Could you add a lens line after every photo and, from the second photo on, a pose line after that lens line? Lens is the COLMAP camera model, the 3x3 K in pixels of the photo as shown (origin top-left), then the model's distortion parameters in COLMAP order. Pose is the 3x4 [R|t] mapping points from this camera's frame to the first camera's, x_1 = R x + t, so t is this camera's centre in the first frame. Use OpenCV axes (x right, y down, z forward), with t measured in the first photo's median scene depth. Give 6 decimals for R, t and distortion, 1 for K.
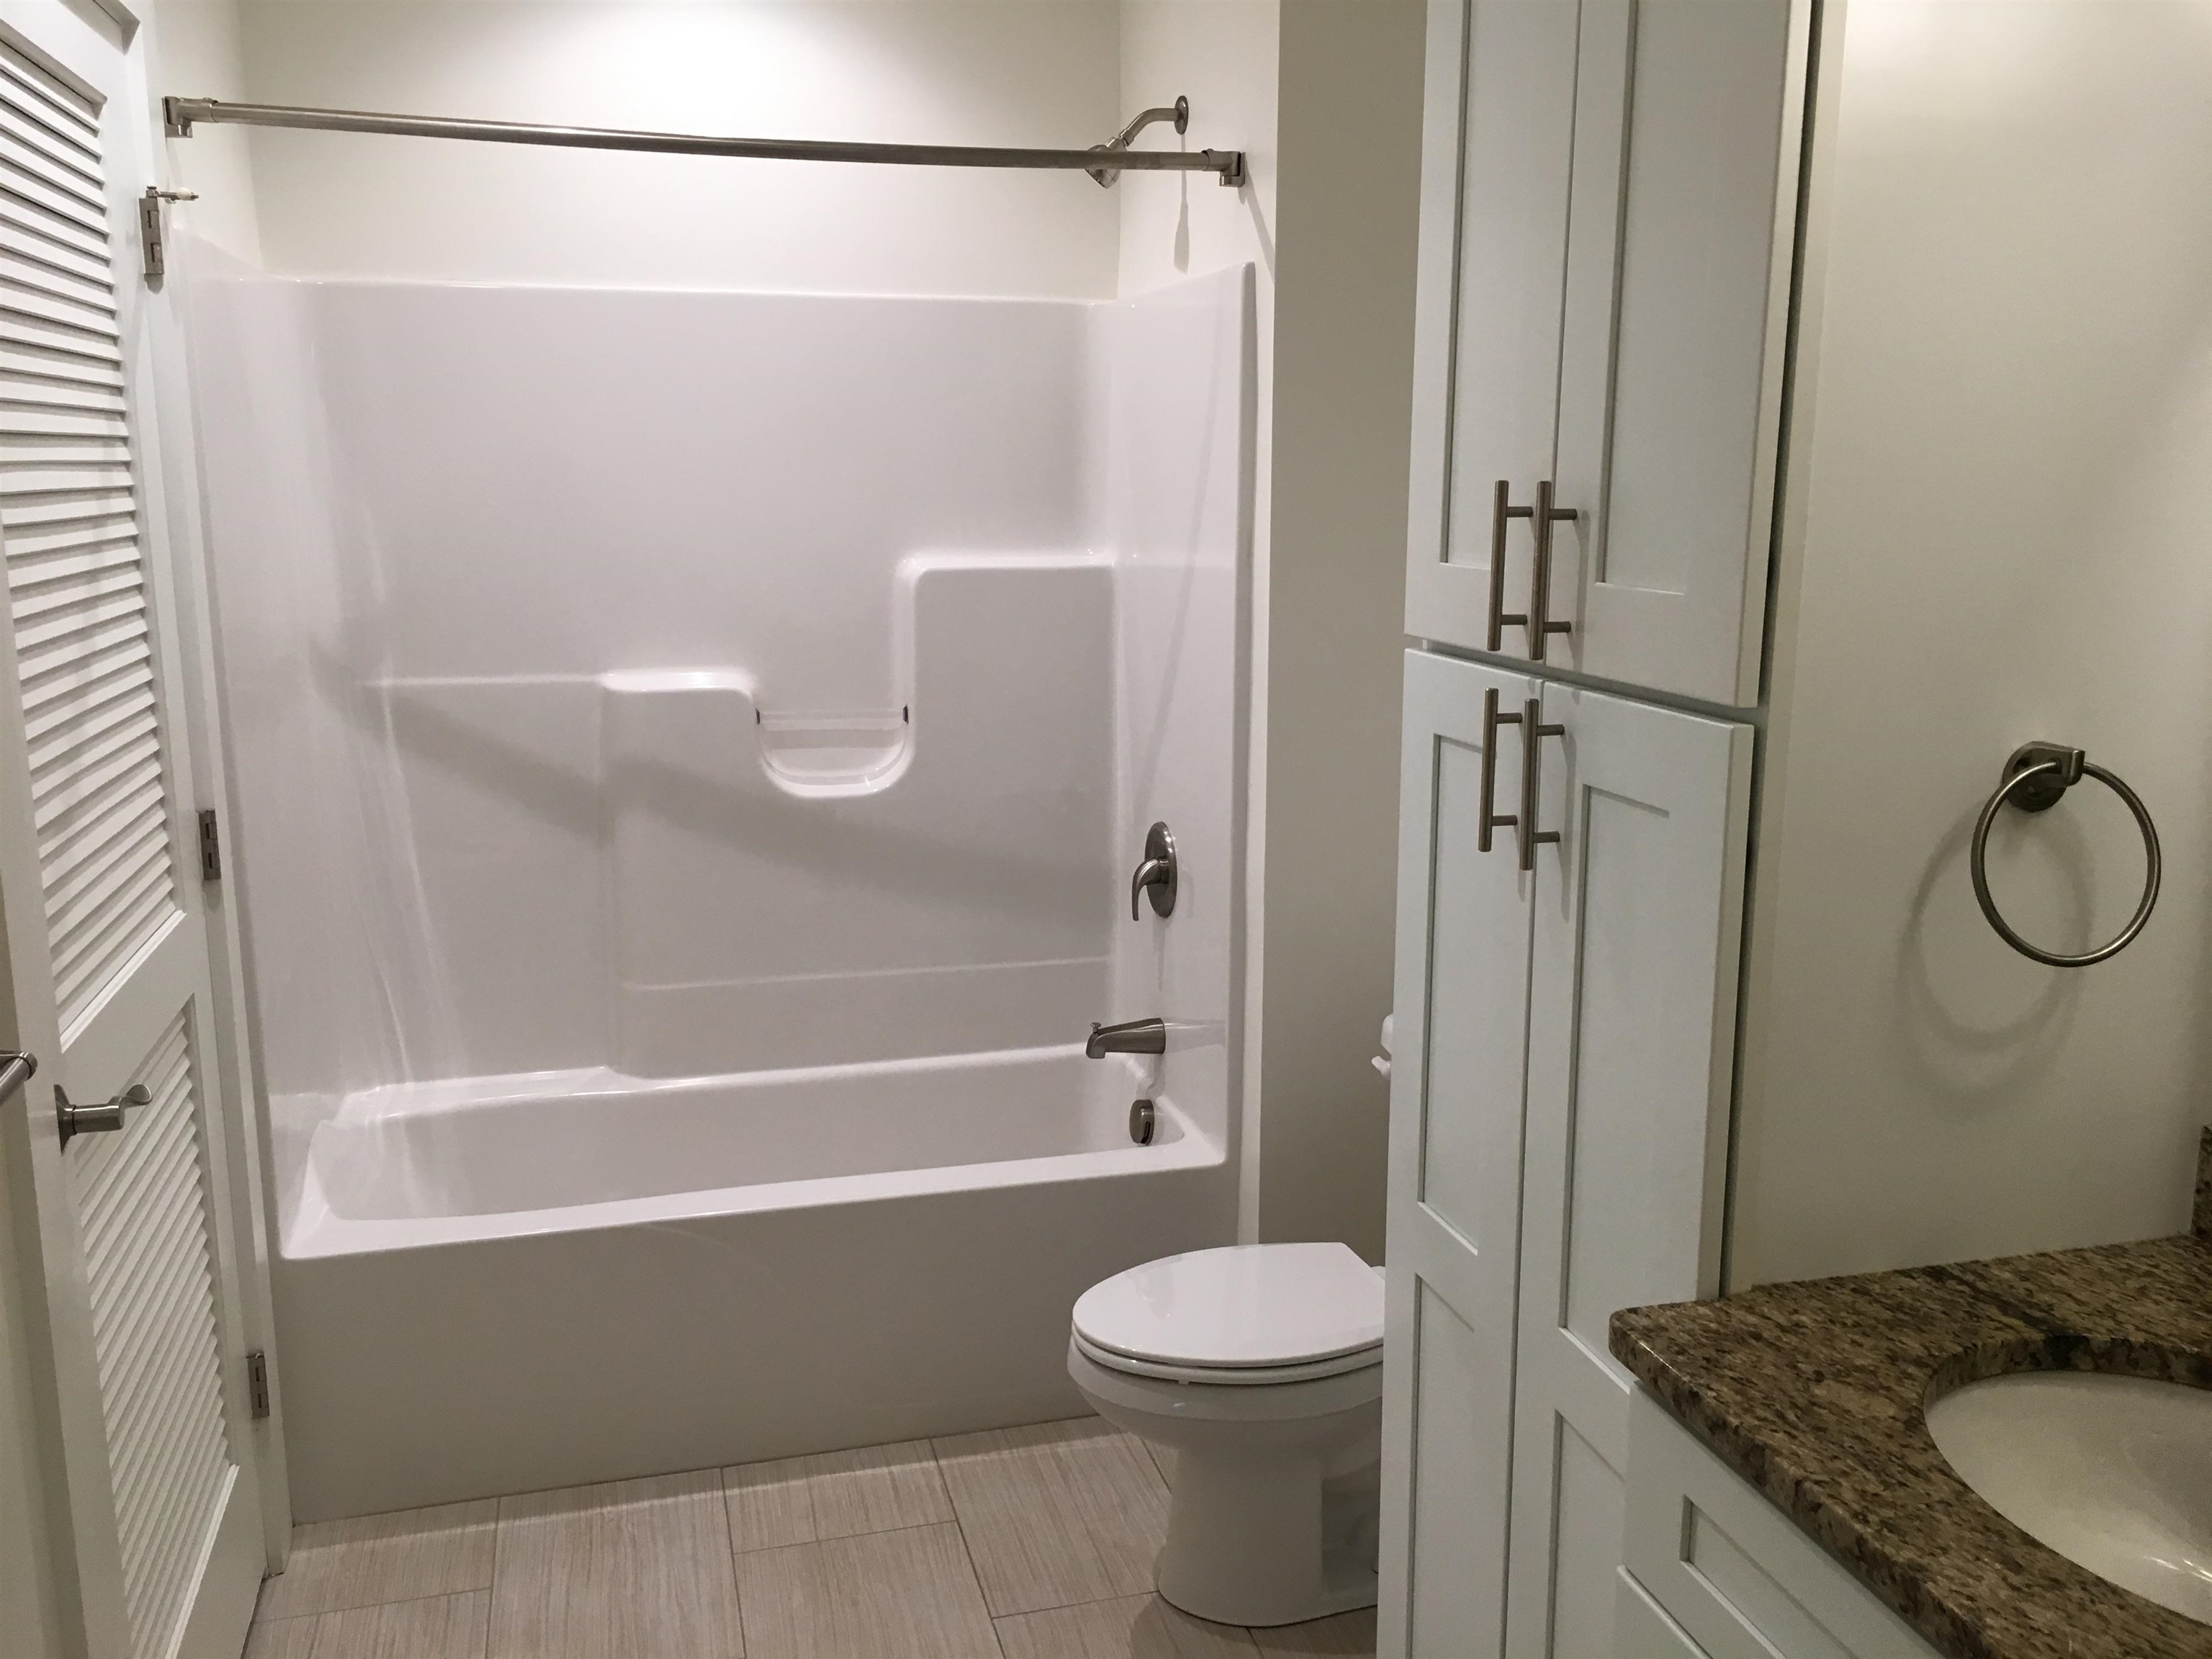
lens RADIAL K [[1862.1, 0, 1106.0], [0, 1862.1, 829.5], [0, 0, 1]] dist [0.078847, -0.127155]
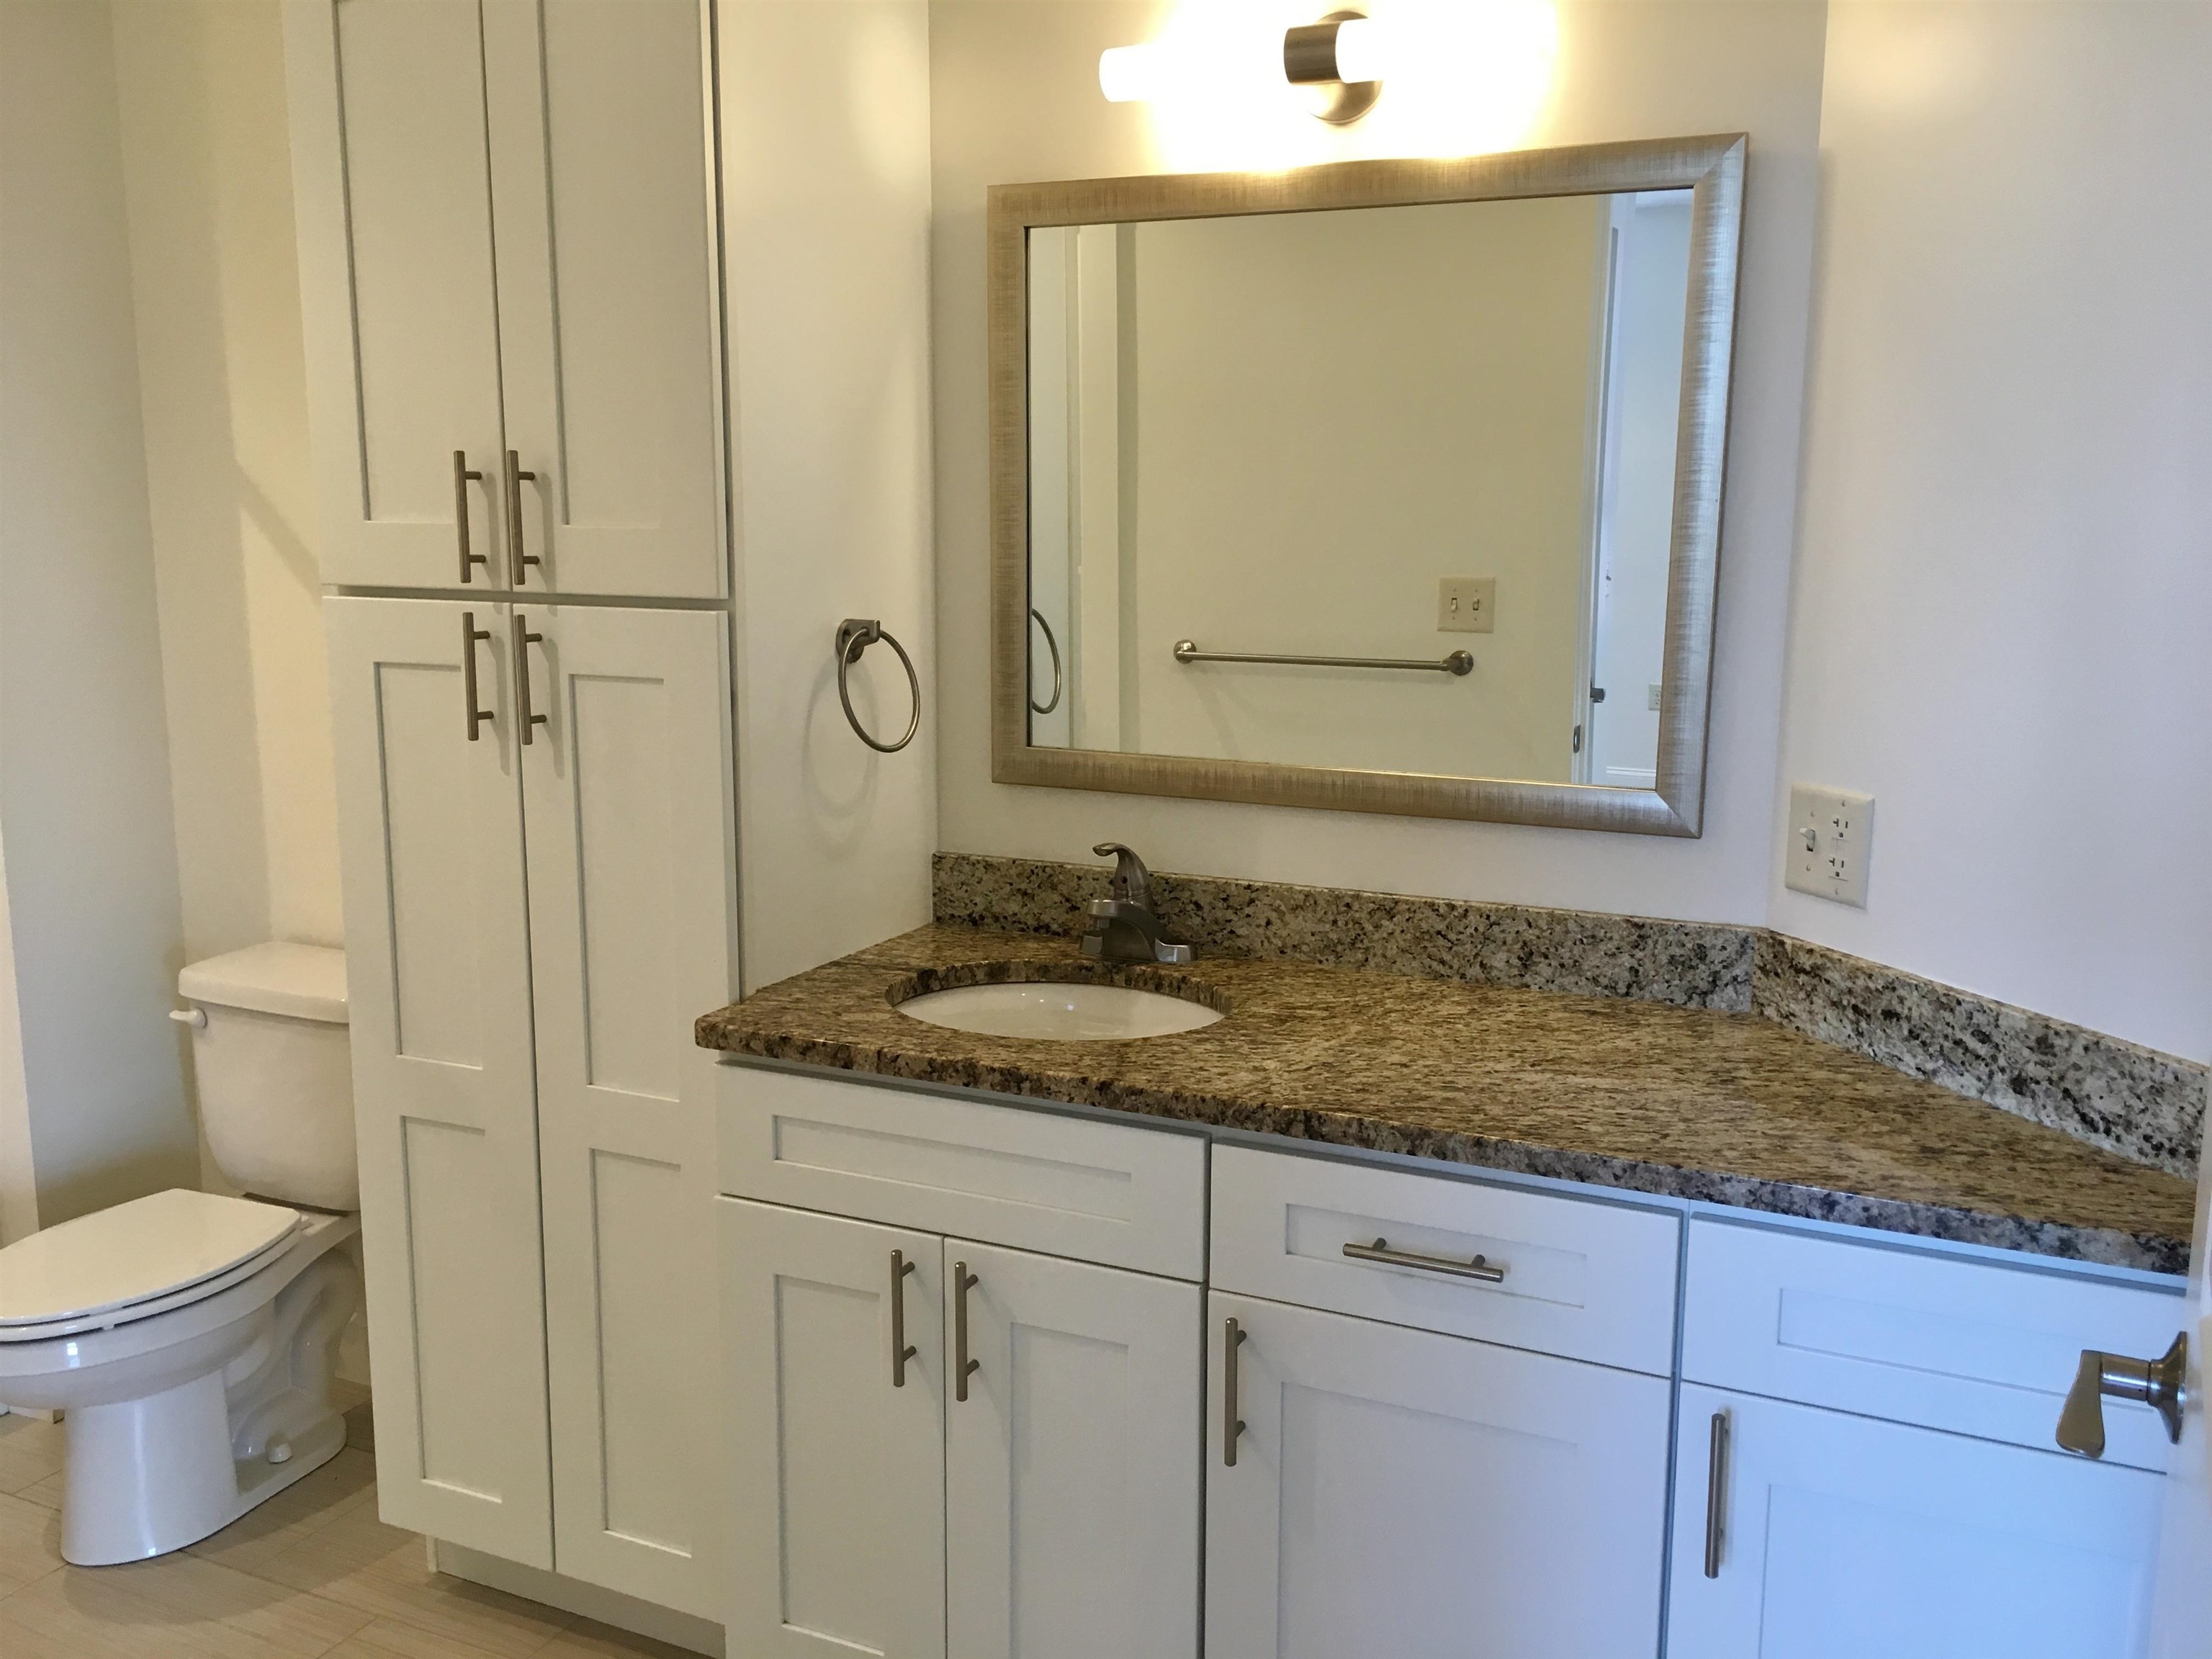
lens RADIAL K [[1862.1, 0, 1106.0], [0, 1862.1, 829.5], [0, 0, 1]] dist [0.078847, -0.127155]
pose [[0.645386, -0.131438, 0.752463, -0.549721], [0.140145, 0.988738, 0.052508, 0.072553], [-0.750890, 0.071566, 0.656538, -0.188261]]
